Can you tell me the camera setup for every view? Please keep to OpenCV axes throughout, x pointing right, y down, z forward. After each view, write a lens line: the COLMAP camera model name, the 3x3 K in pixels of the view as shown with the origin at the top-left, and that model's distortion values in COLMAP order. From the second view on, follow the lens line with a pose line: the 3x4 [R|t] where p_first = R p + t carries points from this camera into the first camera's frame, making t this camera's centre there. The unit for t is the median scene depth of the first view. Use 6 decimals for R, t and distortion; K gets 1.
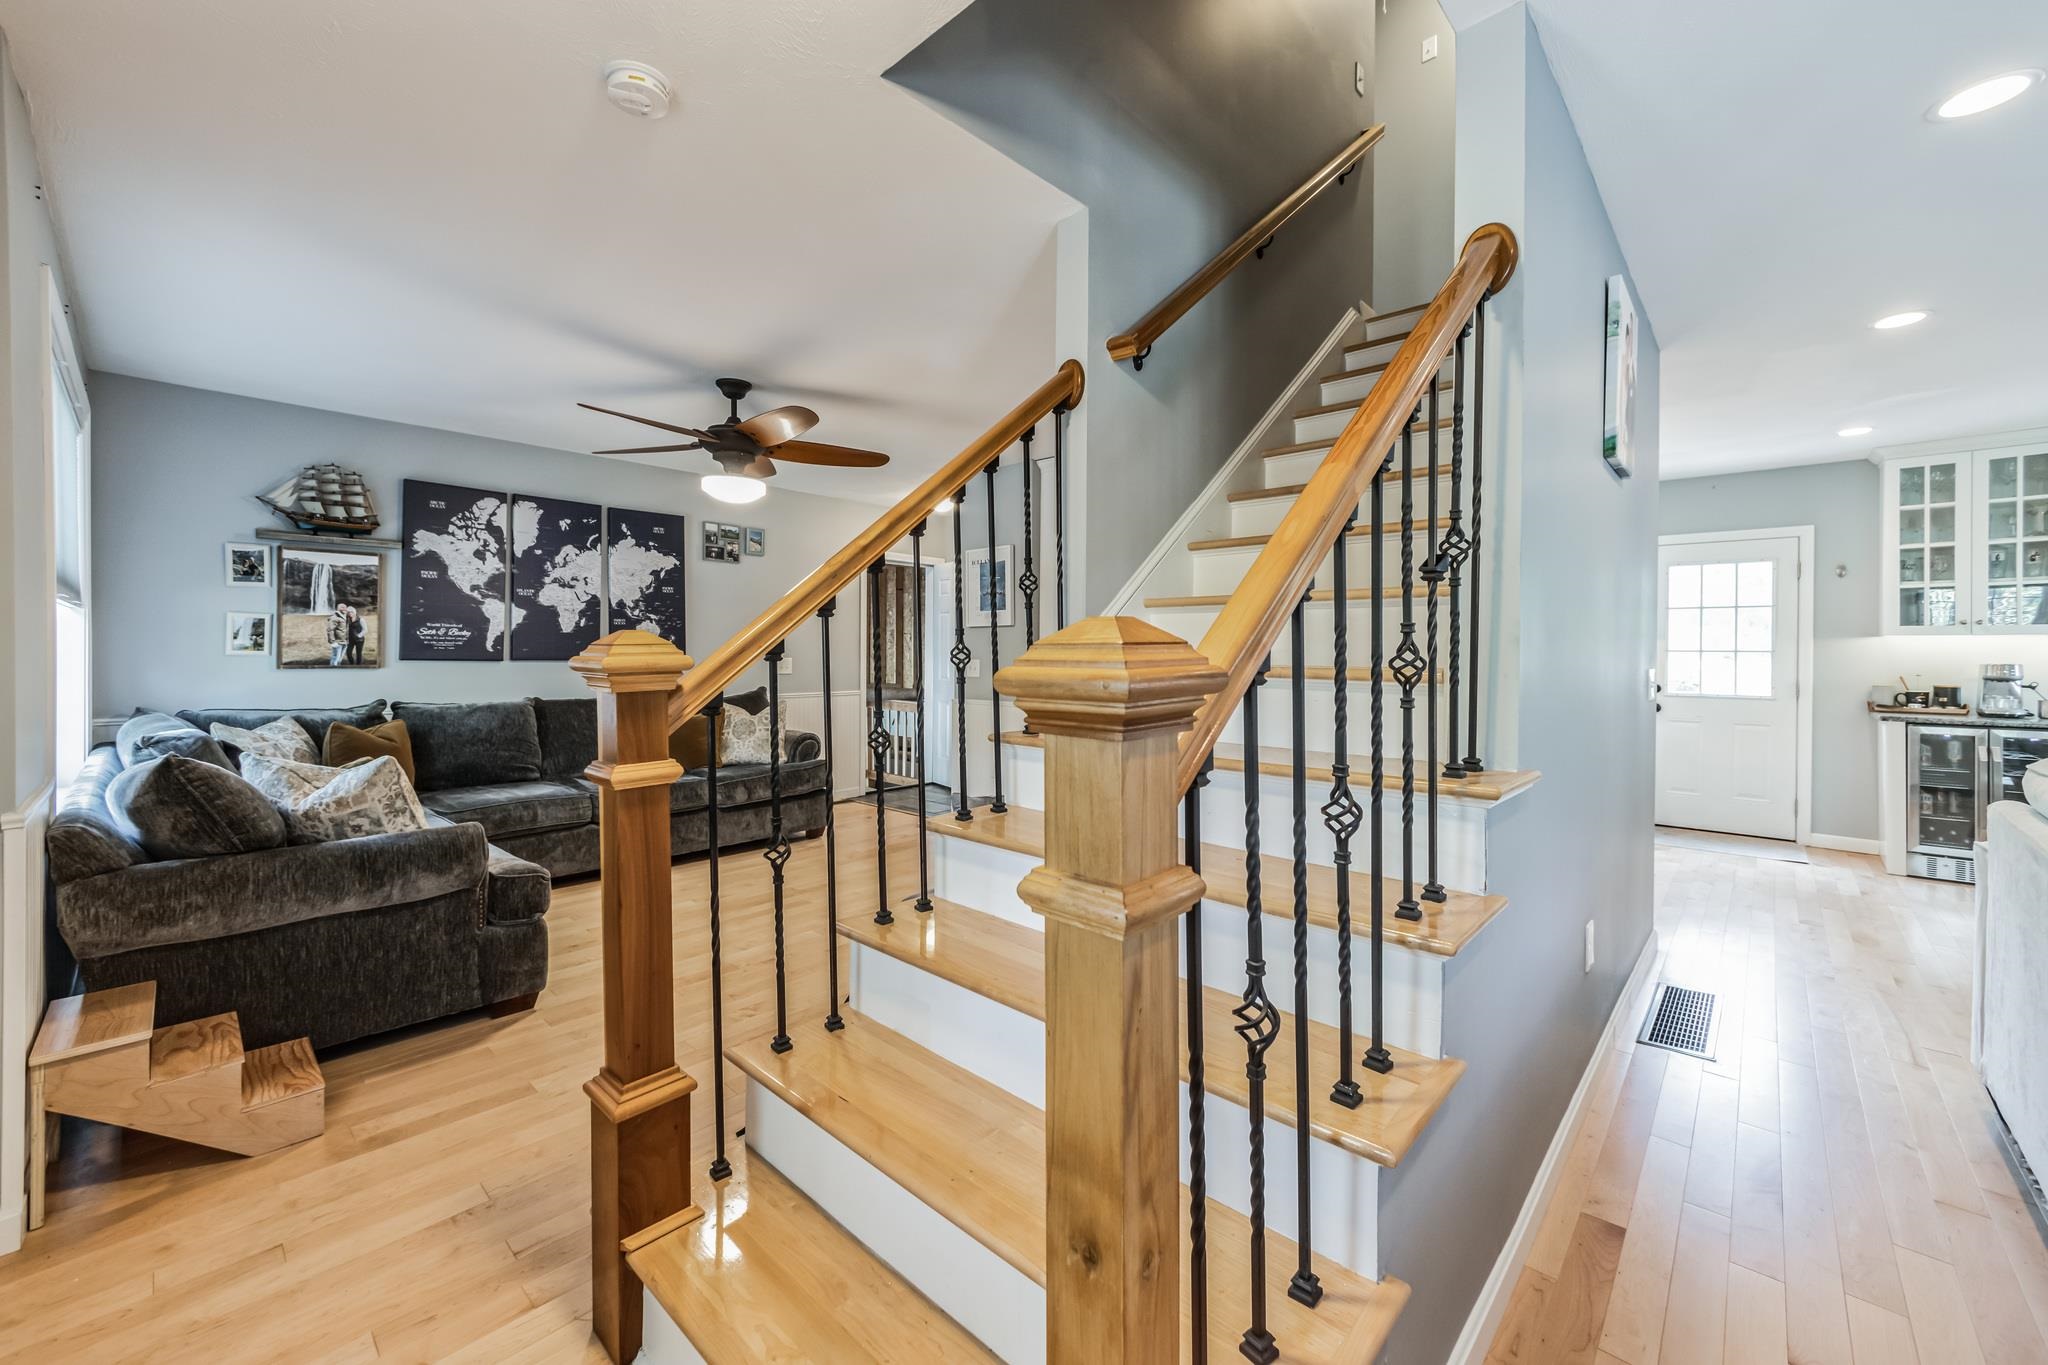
lens RADIAL K [[809.3, 0, 1019.1], [0, 809.3, 652.1], [0, 0, 1]] dist [-0.009496, 0.001739]
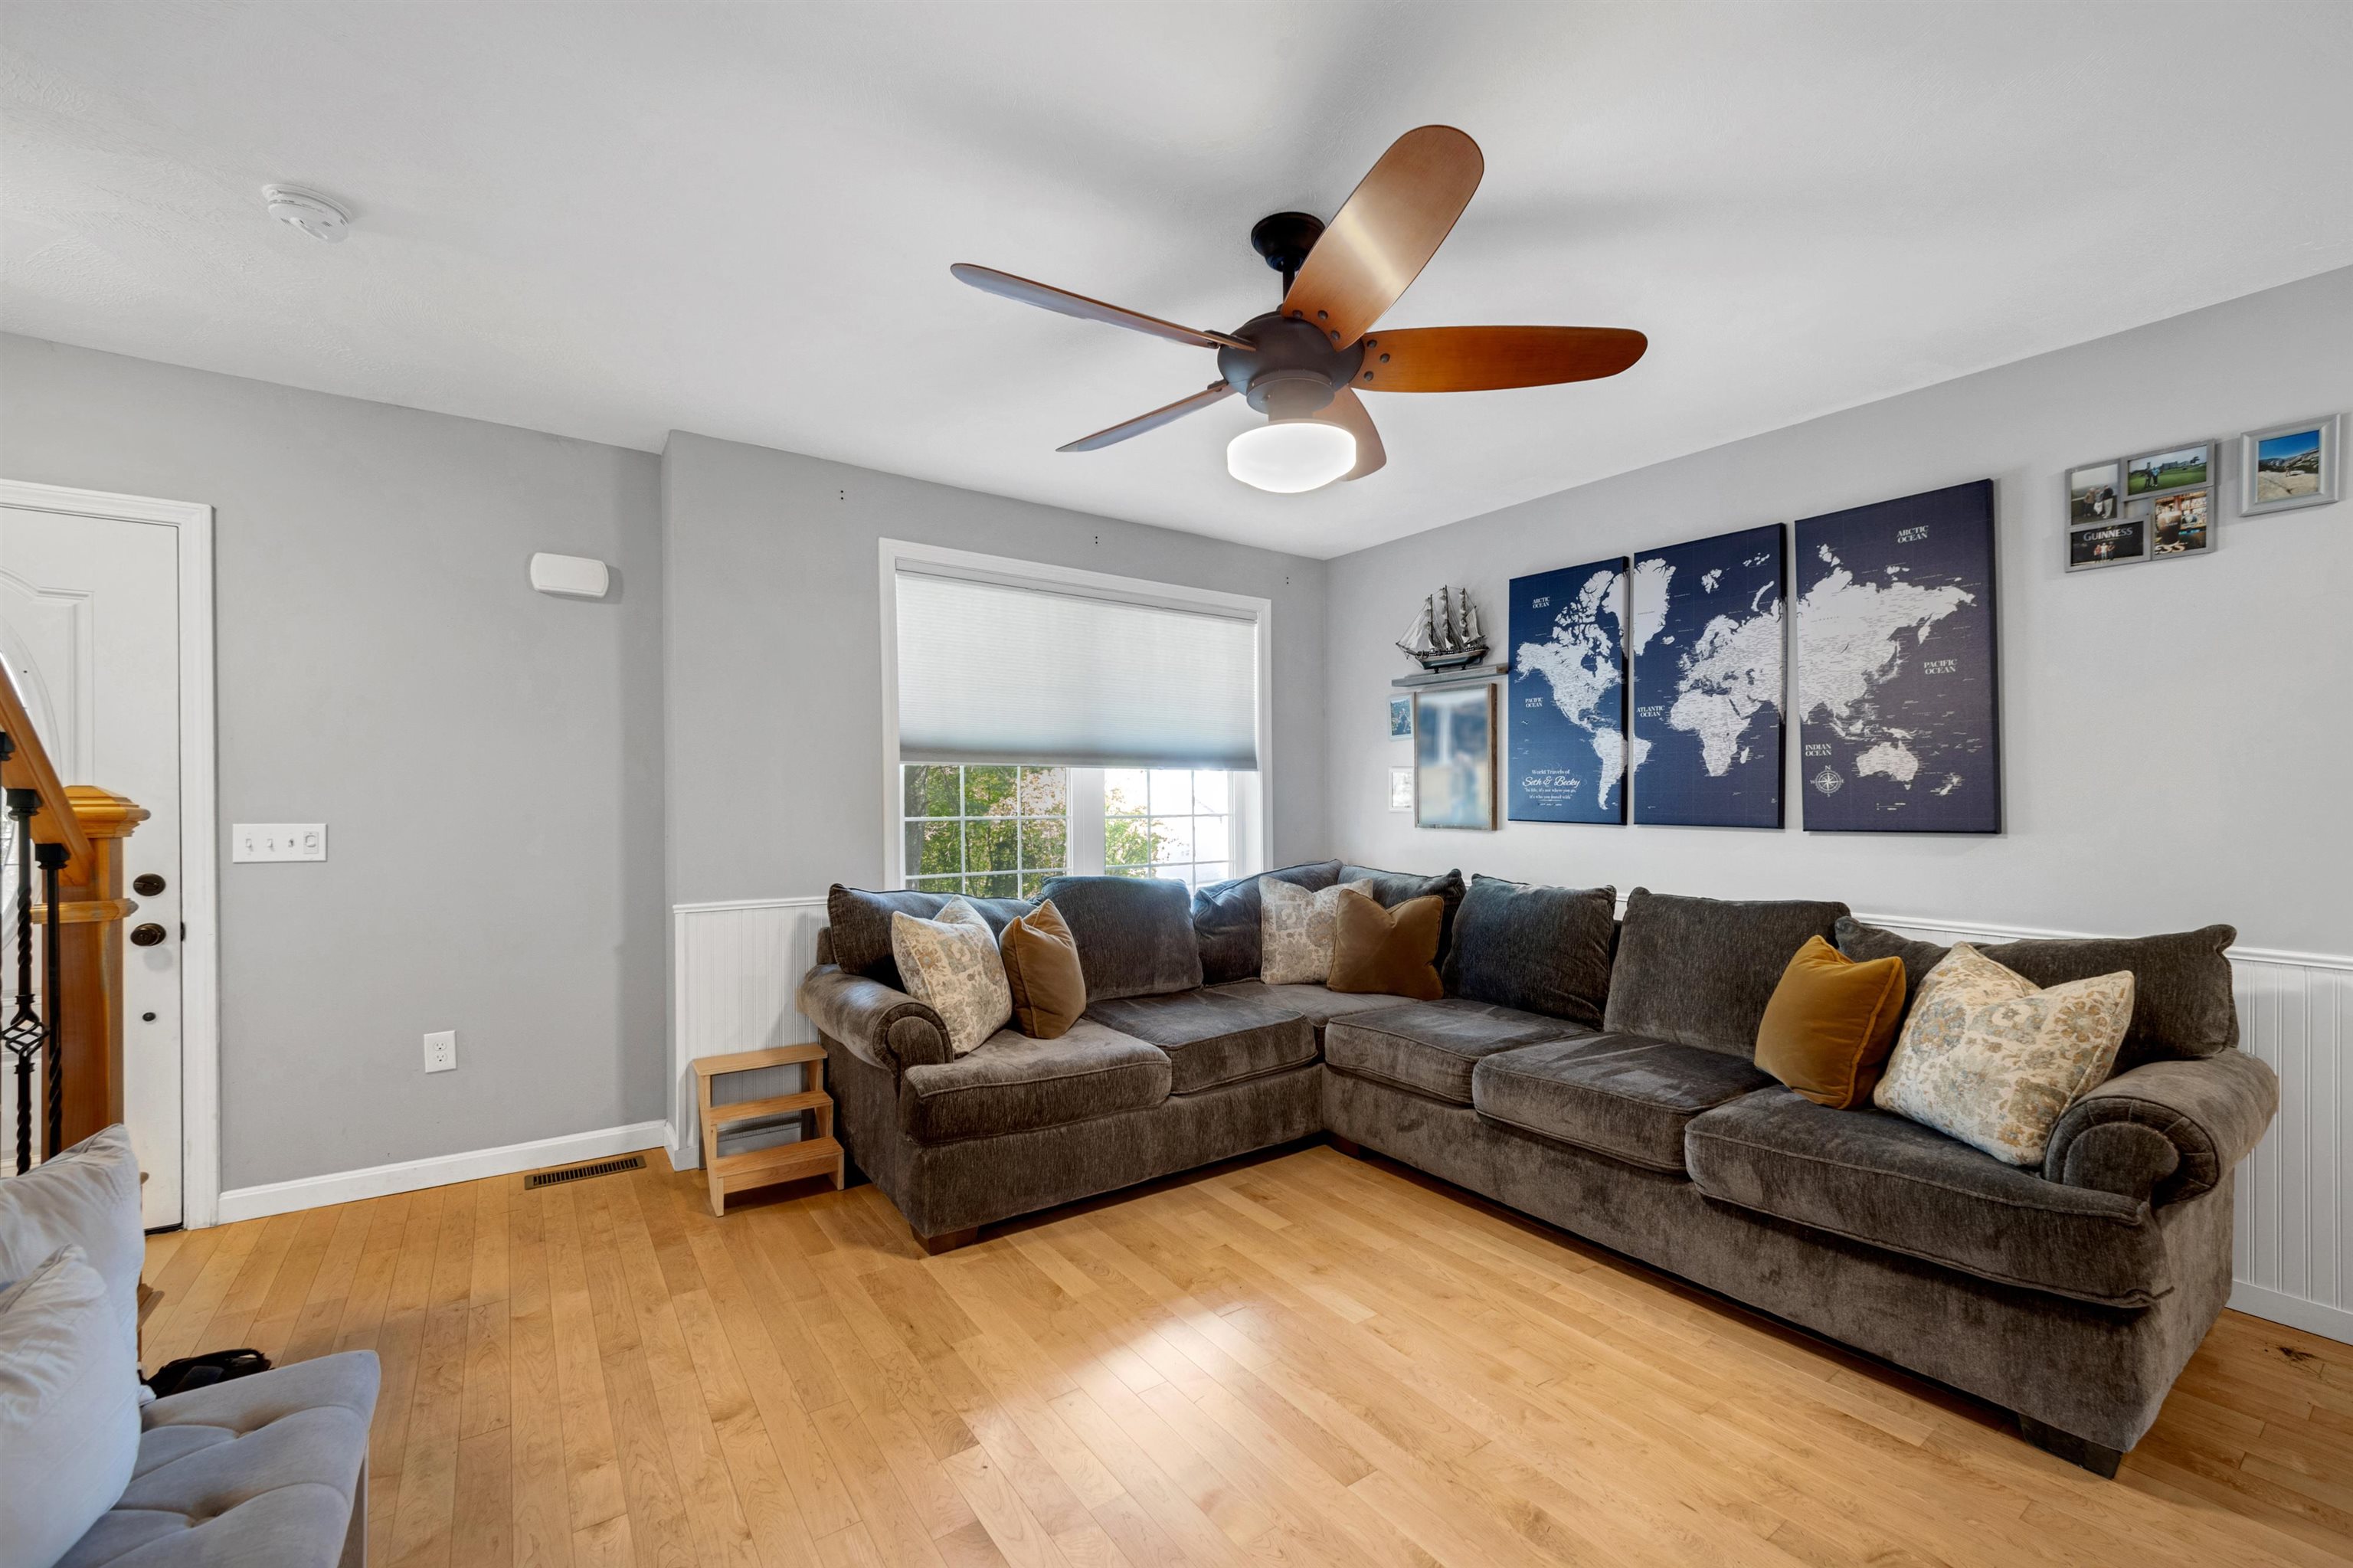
lens RADIAL K [[946.7, 0, 1200.2], [0, 946.7, 802.9], [0, 0, 1]] dist [-0.000754, -0.001658]
pose [[-0.198636, -0.003911, -0.980065, 0.146194], [-0.006508, 0.999975, -0.002671, -0.002083], [0.980052, 0.005848, -0.198657, 0.815879]]
